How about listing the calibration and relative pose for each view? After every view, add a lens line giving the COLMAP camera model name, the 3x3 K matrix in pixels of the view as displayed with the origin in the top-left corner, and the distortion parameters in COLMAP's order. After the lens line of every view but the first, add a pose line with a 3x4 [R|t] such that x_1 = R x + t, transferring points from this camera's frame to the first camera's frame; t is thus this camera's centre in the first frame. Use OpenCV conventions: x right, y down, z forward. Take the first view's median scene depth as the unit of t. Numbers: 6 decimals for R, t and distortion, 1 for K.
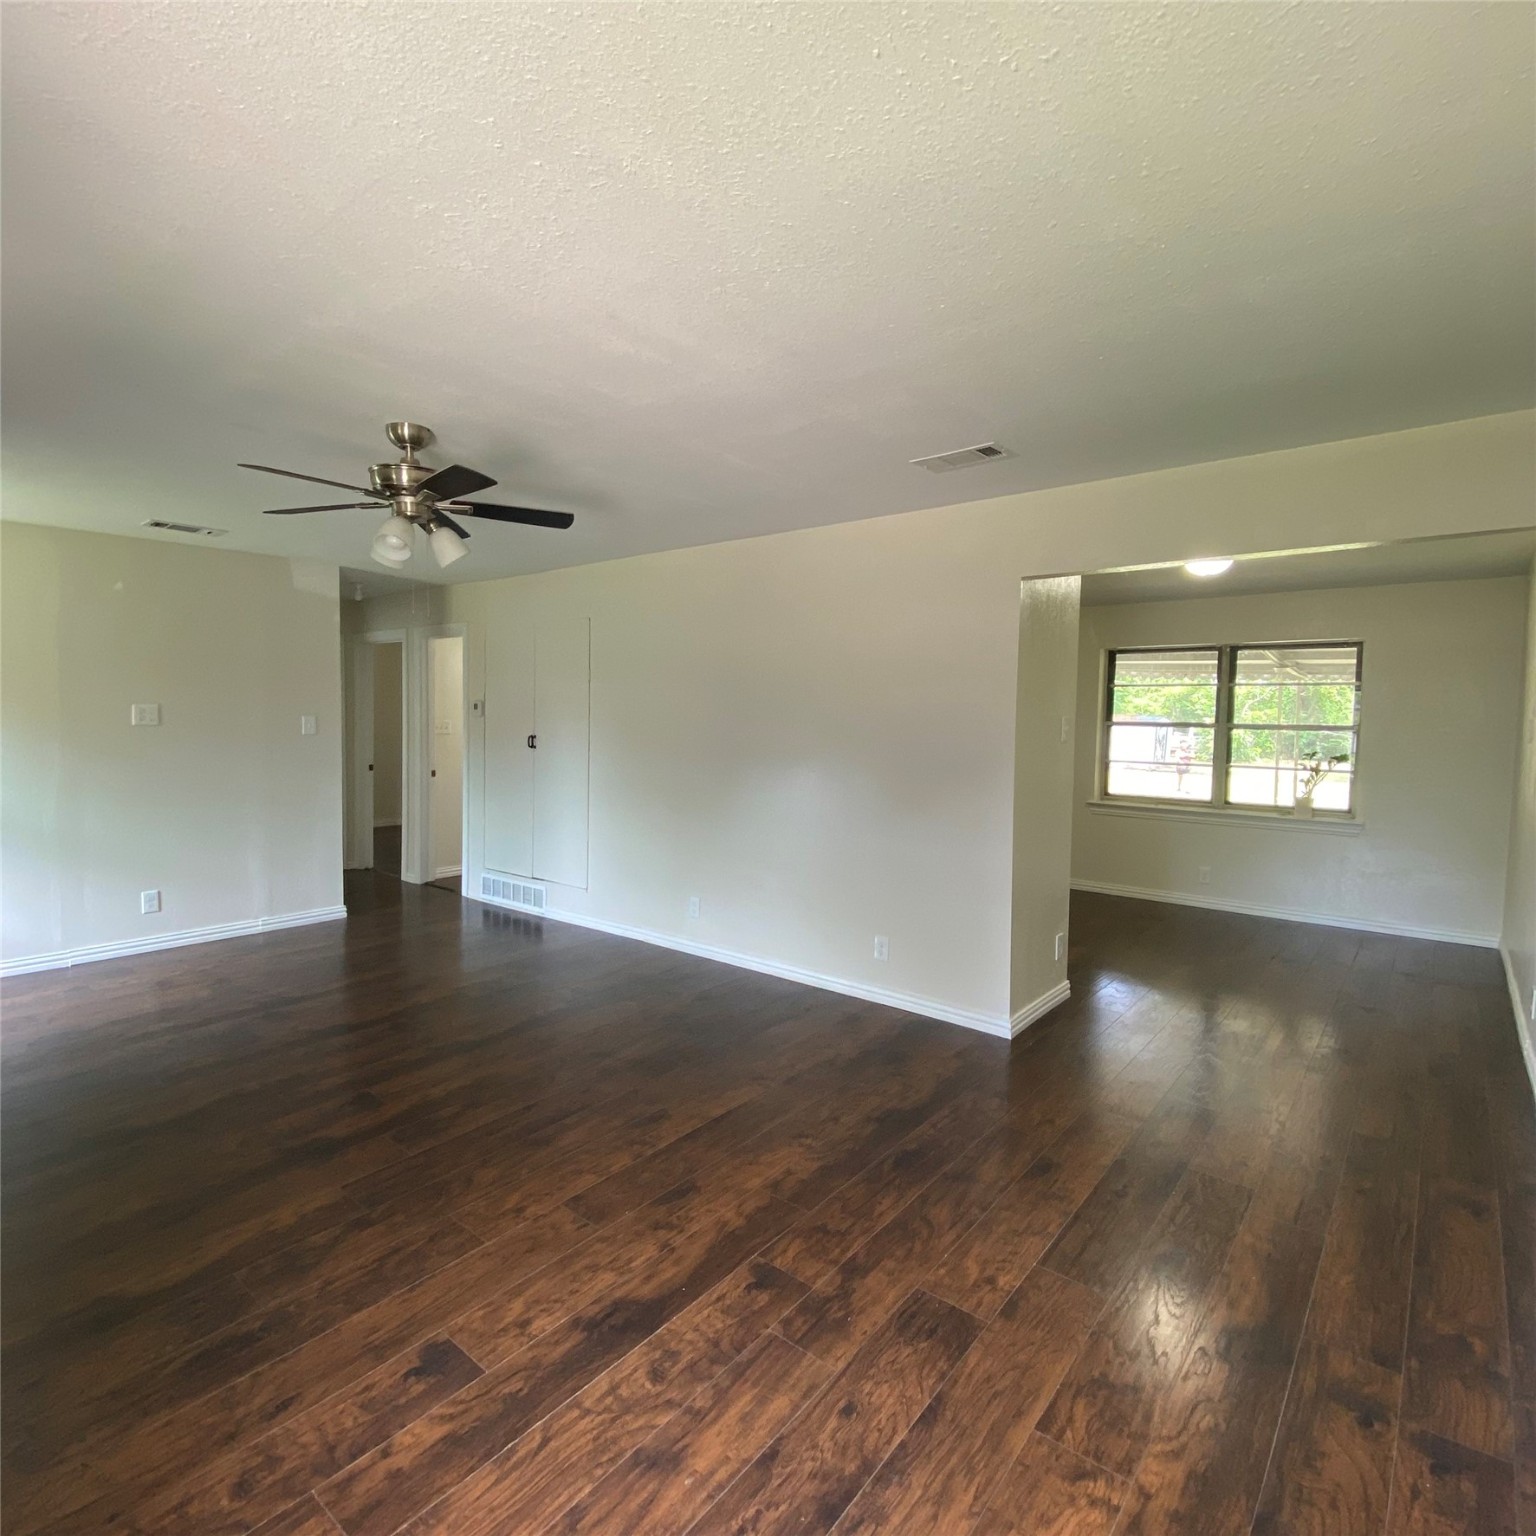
lens RADIAL K [[835.1, 0, 768.0], [0, 835.1, 768.0], [0, 0, 1]] dist [0.038705, -0.035741]
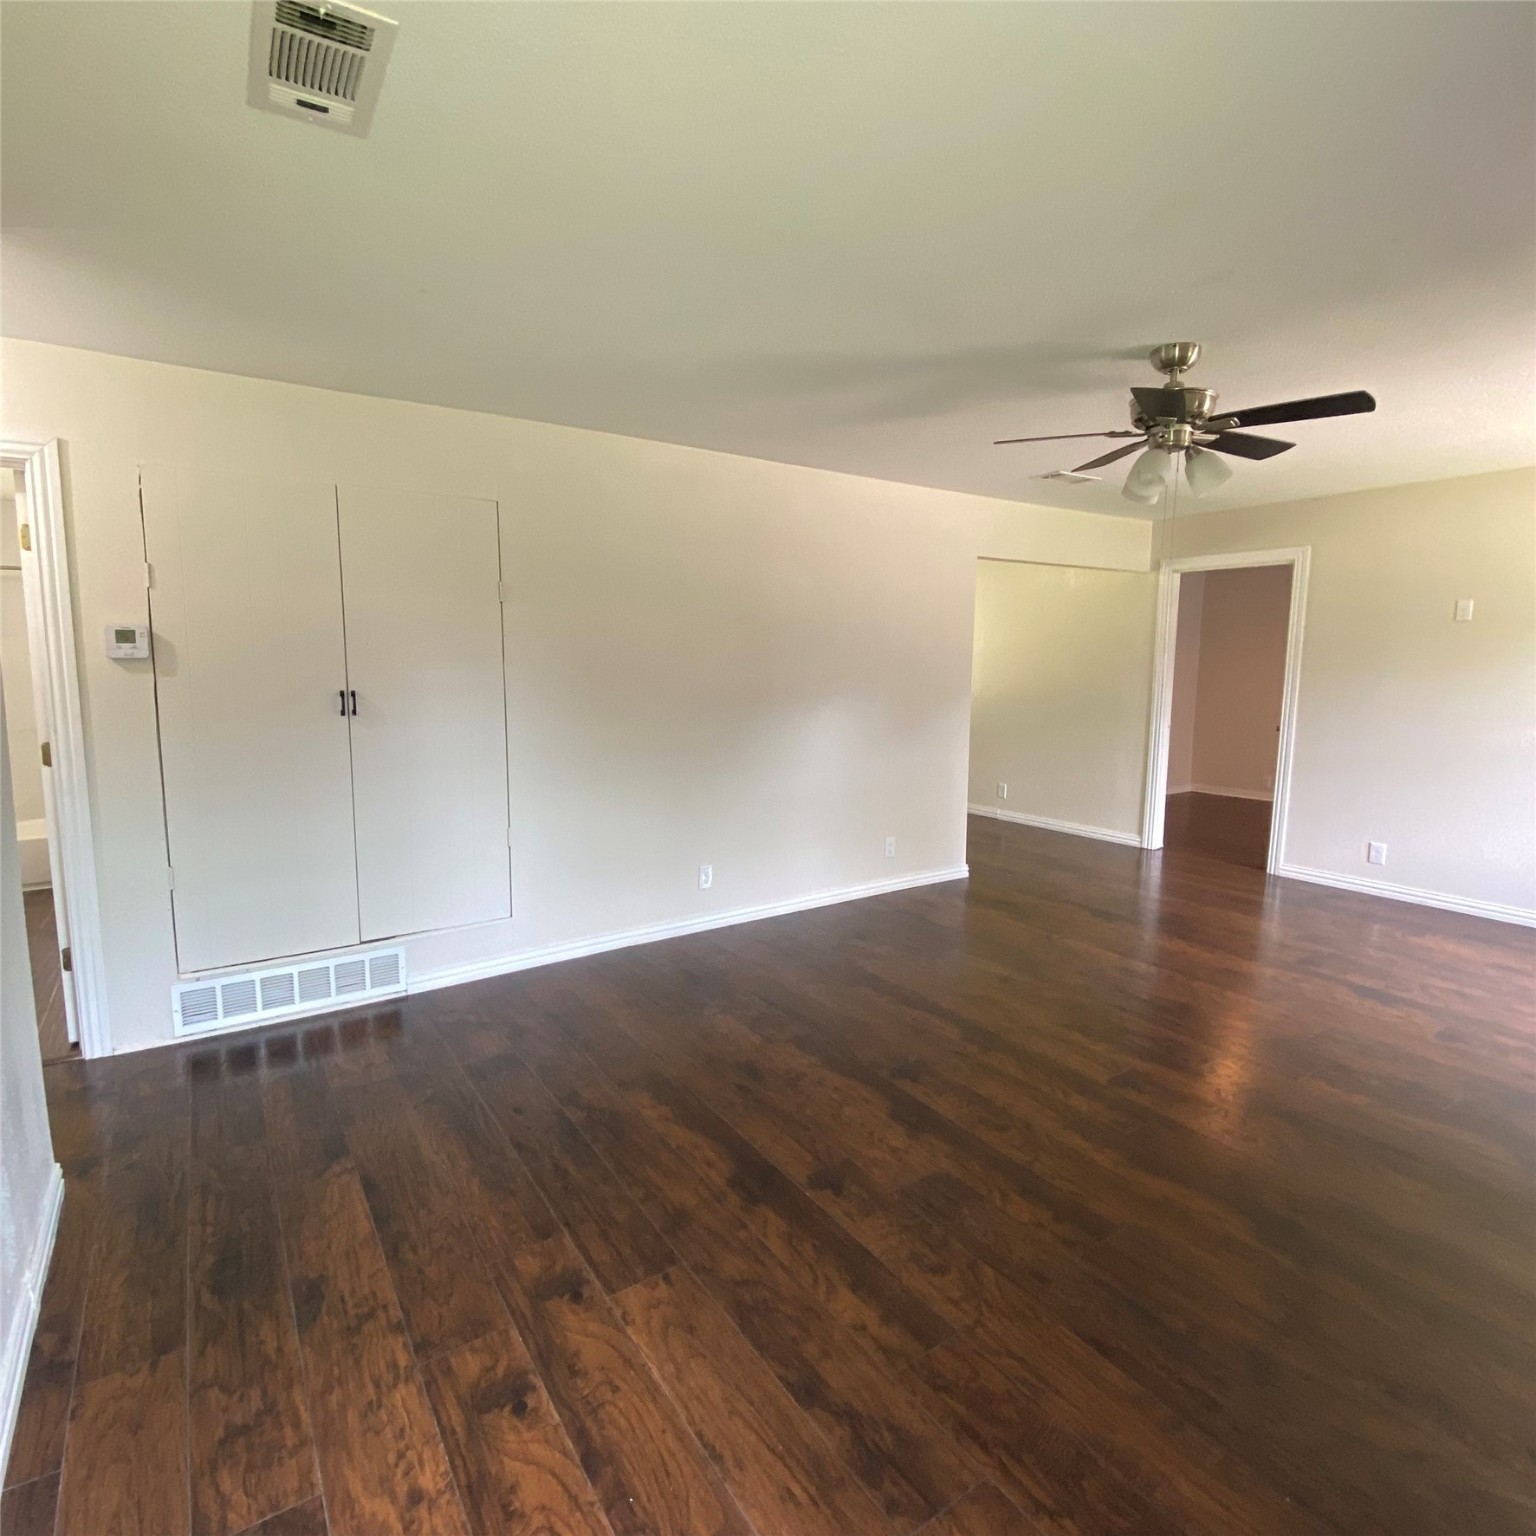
lens RADIAL K [[835.1, 0, 768.0], [0, 835.1, 768.0], [0, 0, 1]] dist [0.038705, -0.035741]
pose [[0.291246, -0.137181, 0.946762, -1.027381], [0.059673, 0.990343, 0.125139, -0.058889], [-0.954785, 0.020050, 0.296619, 0.796491]]
